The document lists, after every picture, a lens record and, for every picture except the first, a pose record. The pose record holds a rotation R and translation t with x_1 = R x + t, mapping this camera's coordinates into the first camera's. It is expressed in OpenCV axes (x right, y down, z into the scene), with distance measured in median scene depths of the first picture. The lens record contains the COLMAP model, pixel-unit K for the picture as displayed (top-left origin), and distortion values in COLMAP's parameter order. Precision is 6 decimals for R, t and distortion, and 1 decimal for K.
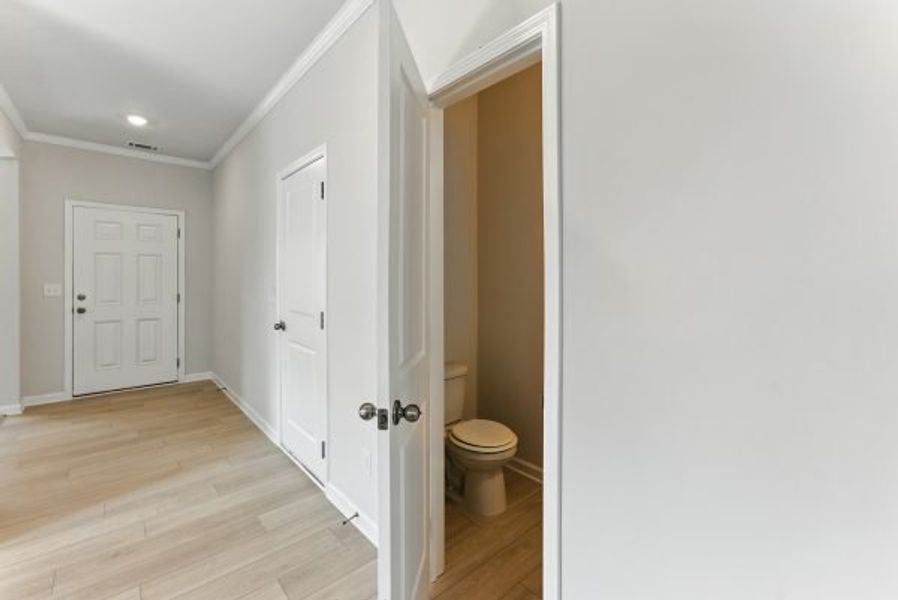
lens RADIAL K [[383.0, 0, 464.7], [0, 383.0, 281.3], [0, 0, 1]] dist [-0.000226, 0.000169]
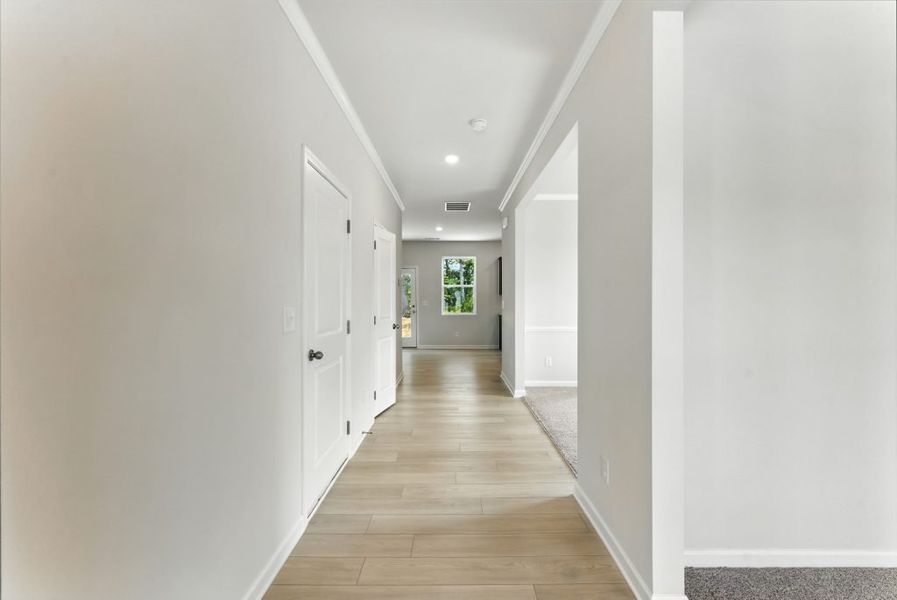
lens RADIAL K [[382.6, 0, 451.7], [0, 382.6, 286.4], [0, 0, 1]] dist [-0.042019, 0.023477]
pose [[-0.723668, 0.007304, 0.690109, -1.112991], [-0.001587, 0.999924, -0.012247, -0.009752], [-0.690146, -0.009958, -0.723602, 1.257692]]
